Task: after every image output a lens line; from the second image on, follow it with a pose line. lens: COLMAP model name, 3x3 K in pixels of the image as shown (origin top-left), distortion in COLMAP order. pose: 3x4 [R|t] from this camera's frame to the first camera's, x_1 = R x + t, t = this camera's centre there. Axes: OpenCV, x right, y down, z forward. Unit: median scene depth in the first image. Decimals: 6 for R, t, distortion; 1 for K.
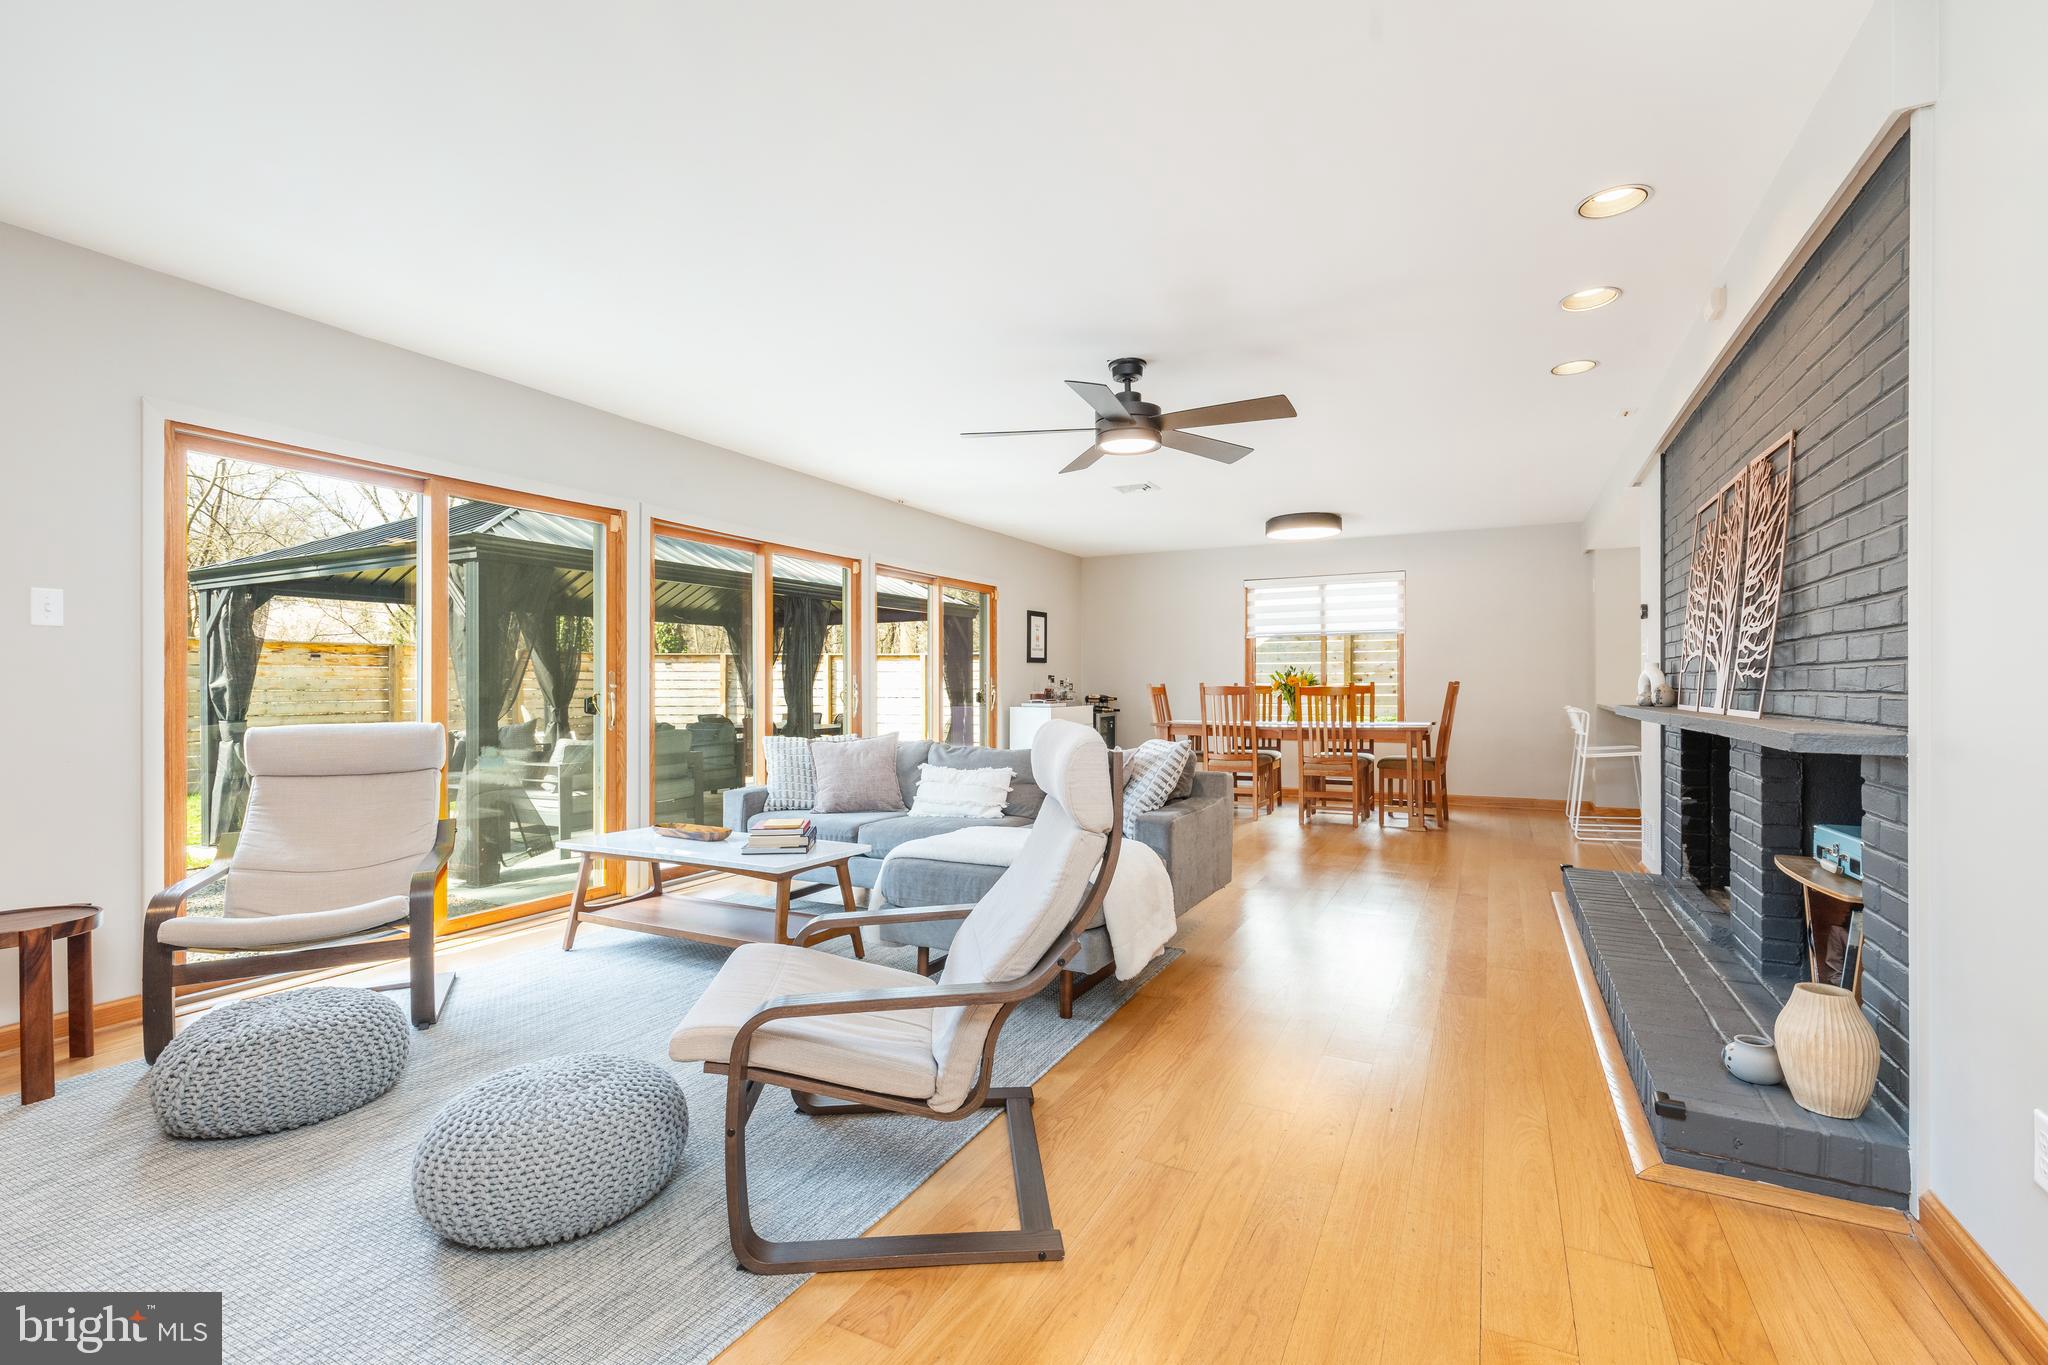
lens RADIAL K [[941.1, 0, 1004.8], [0, 941.1, 693.5], [0, 0, 1]] dist [0.016716, -0.002587]
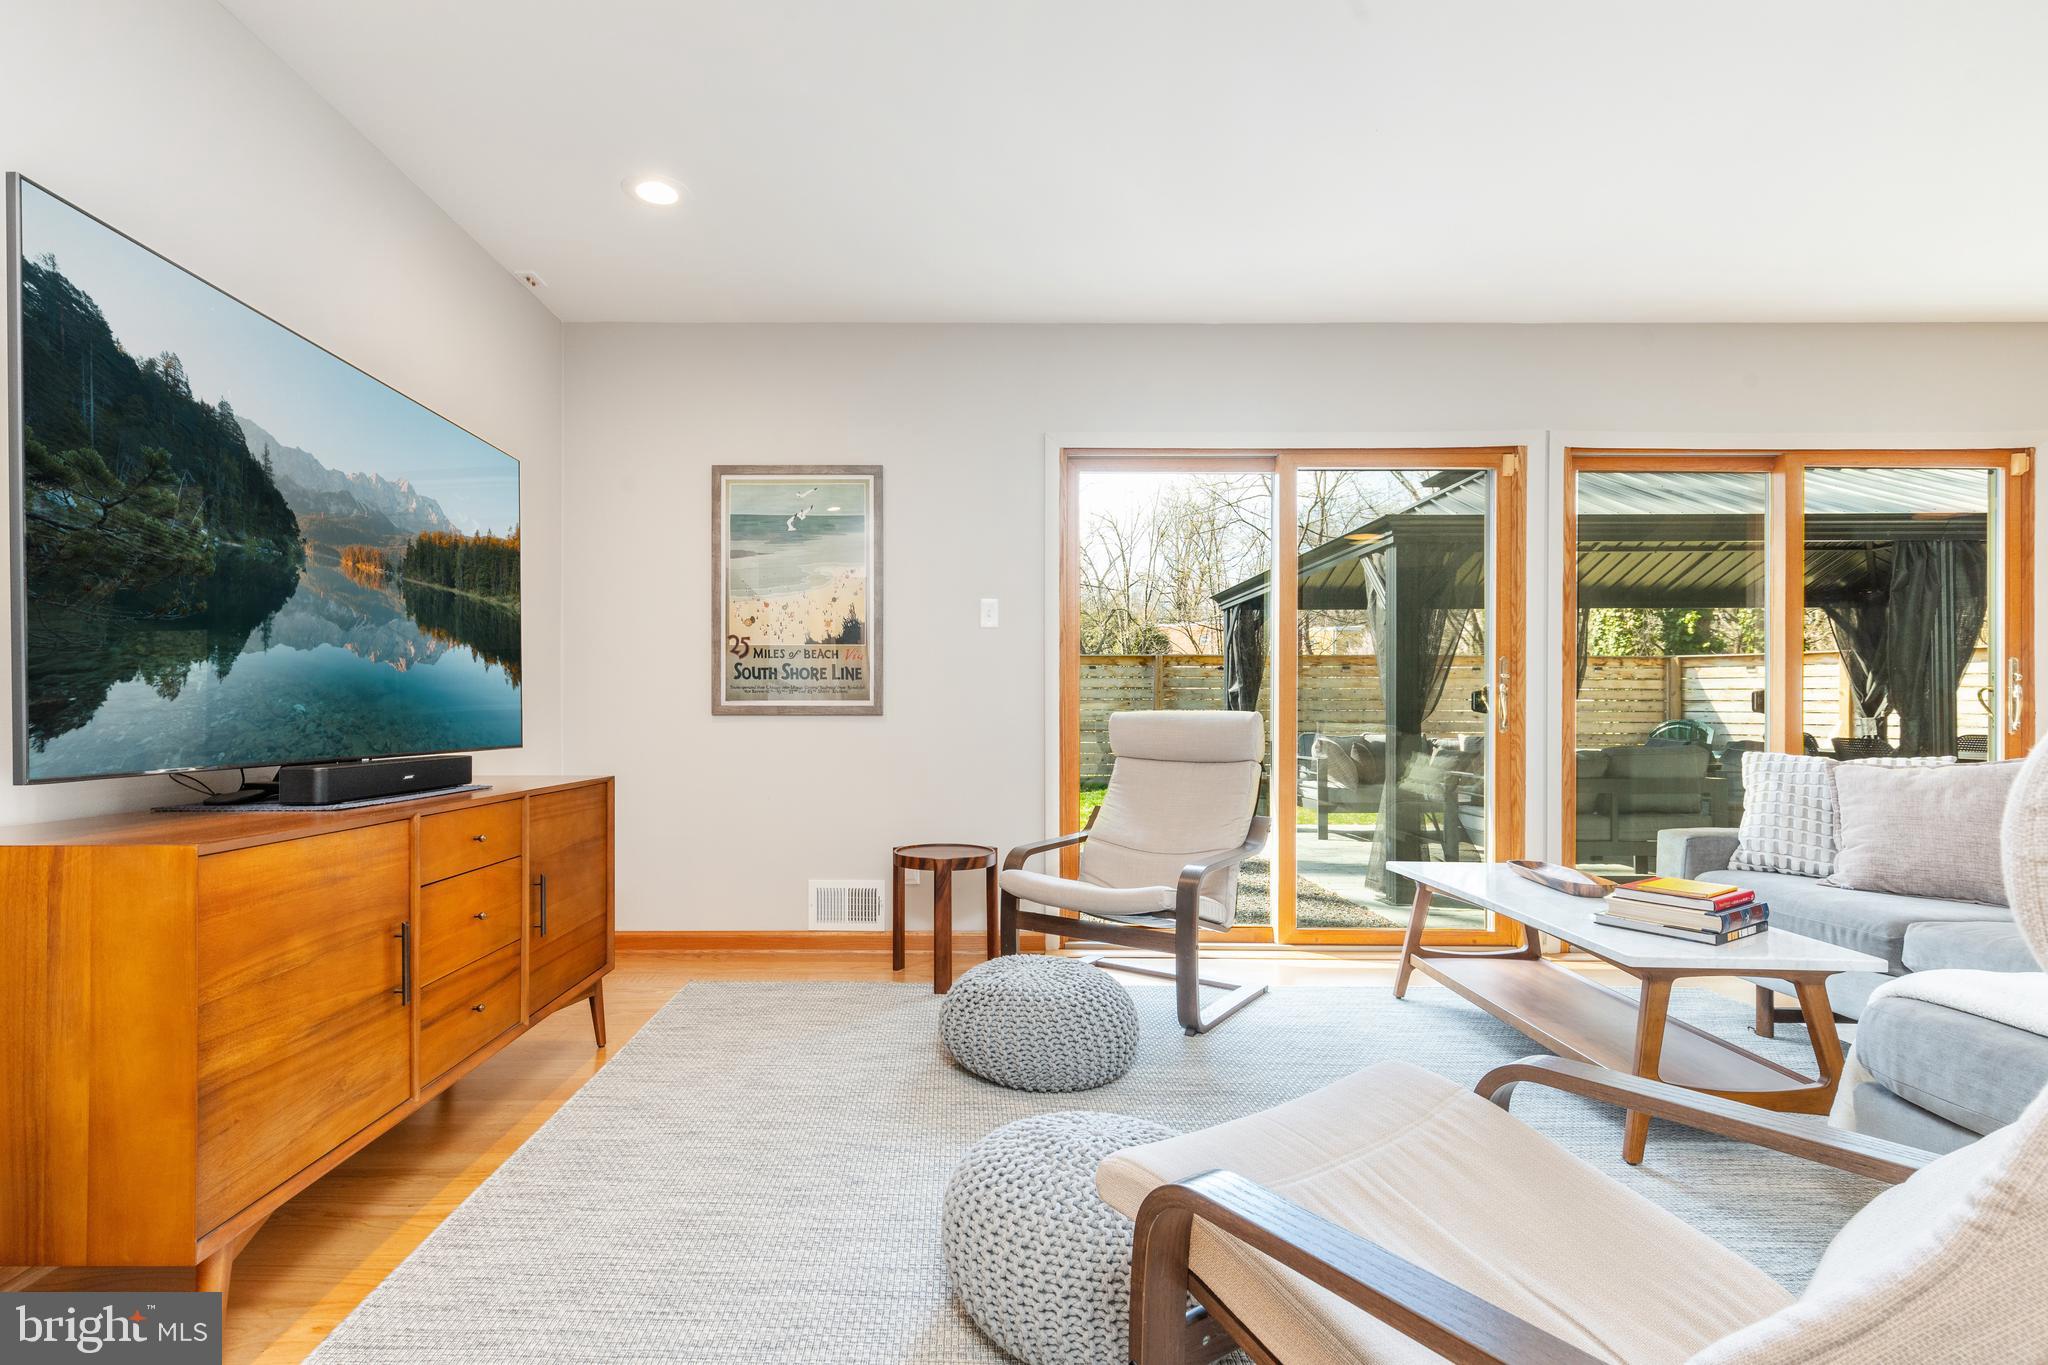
lens RADIAL K [[941.1, 0, 981.0], [0, 941.1, 712.5], [0, 0, 1]] dist [0.016716, -0.002587]
pose [[0.467272, 0.010834, -0.884047, 0.084388], [-0.013454, 0.999896, 0.005142, 0.027818], [0.884011, 0.009491, 0.467370, 0.303955]]
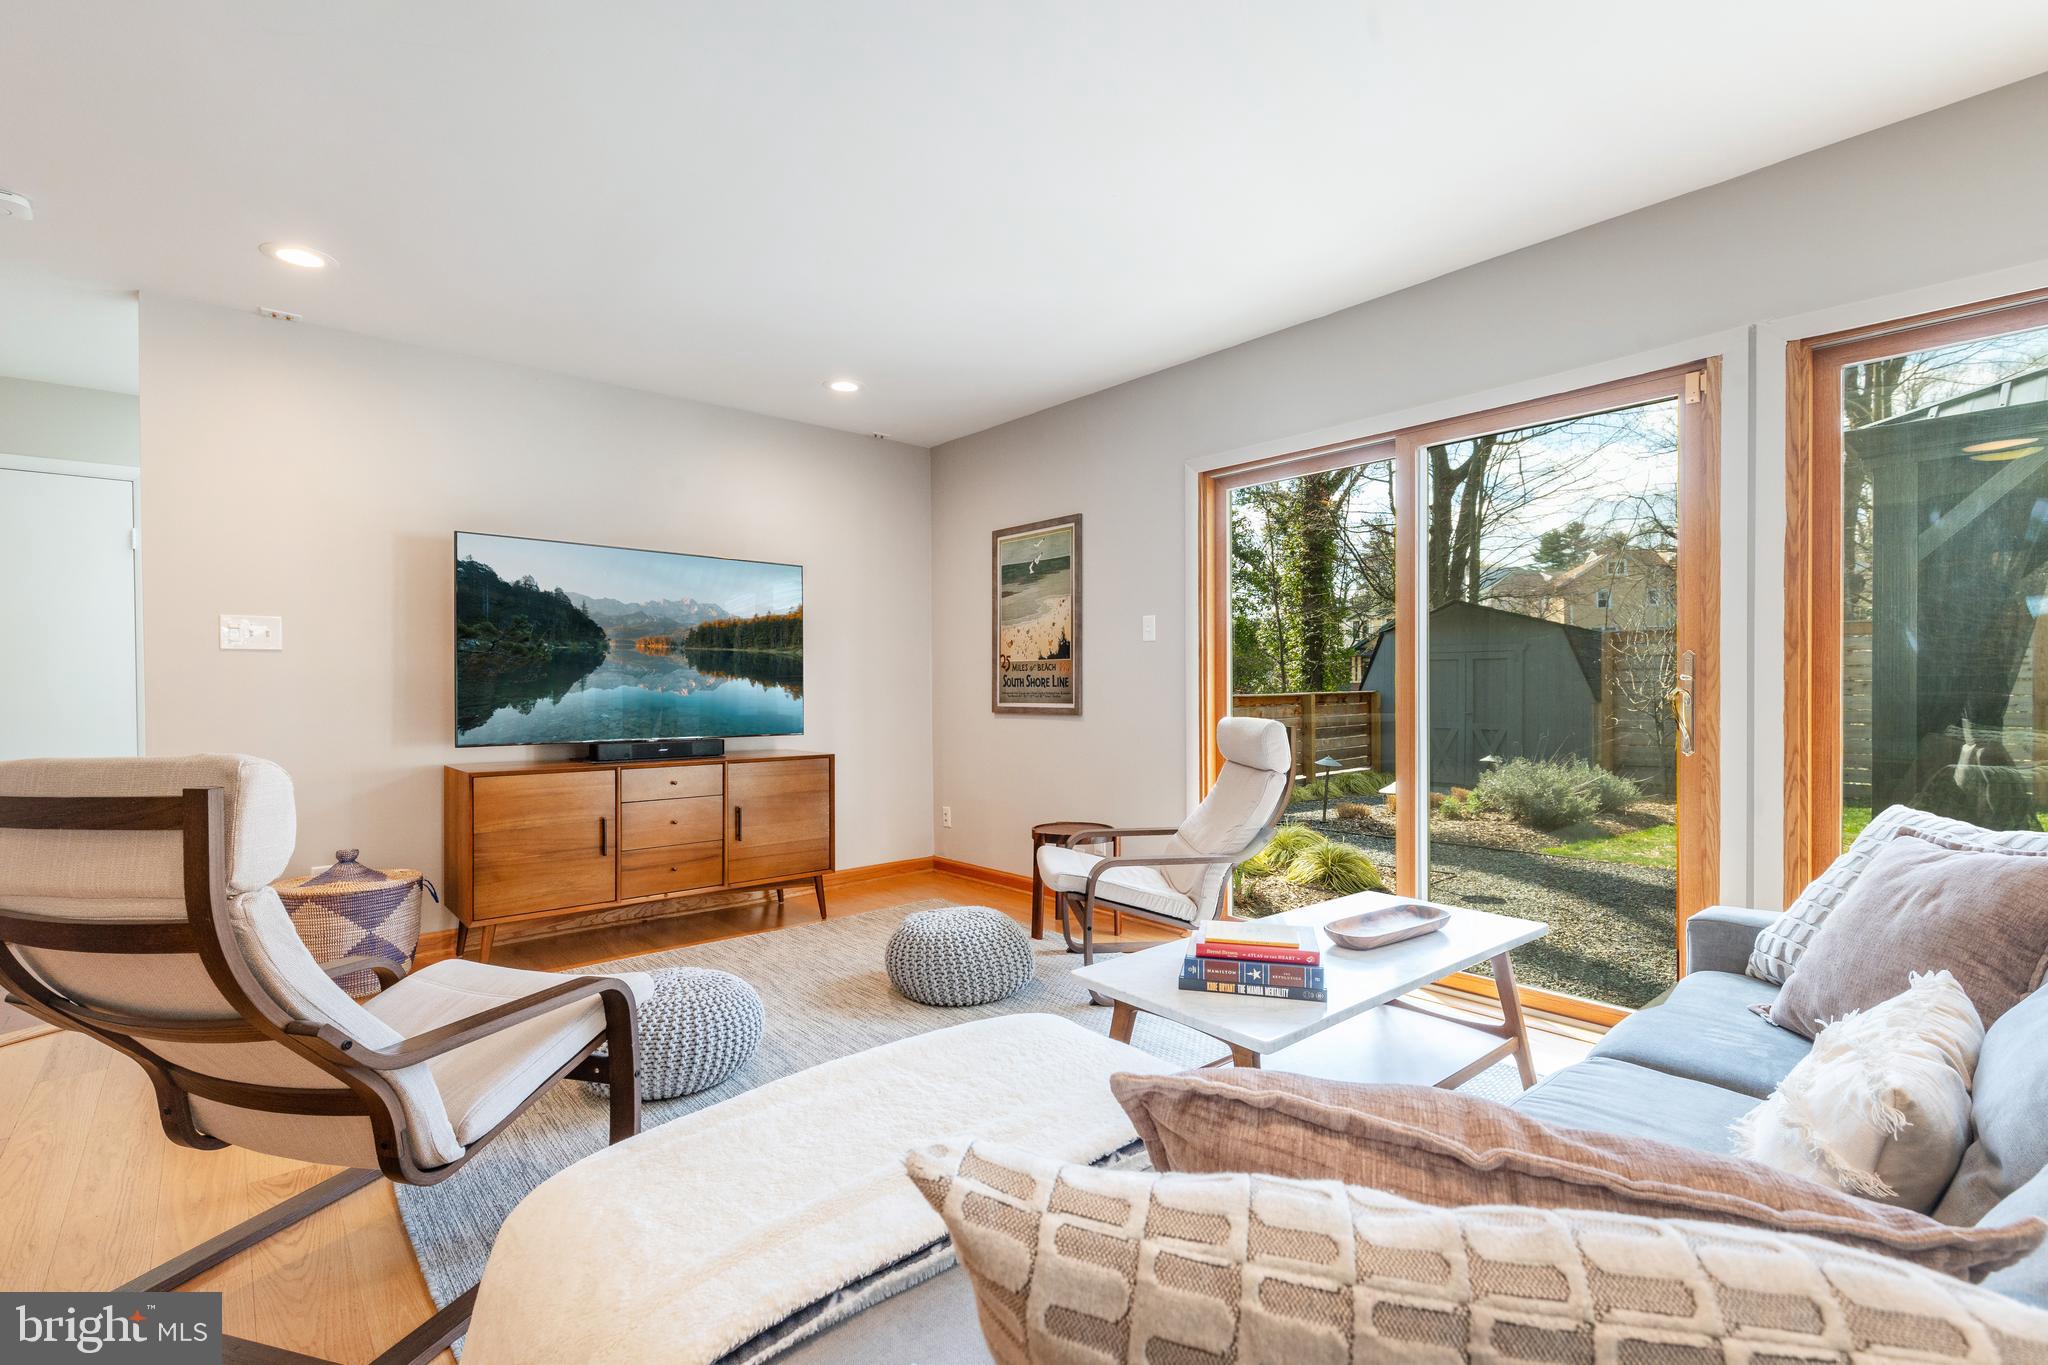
lens RADIAL K [[941.1, 0, 1062.5], [0, 941.1, 686.6], [0, 0, 1]] dist [0.016716, -0.002587]
pose [[-0.343729, 0.008150, -0.939034, 0.304054], [-0.003545, 0.999944, 0.009976, -0.011436], [0.939062, 0.006758, -0.343680, 1.042662]]
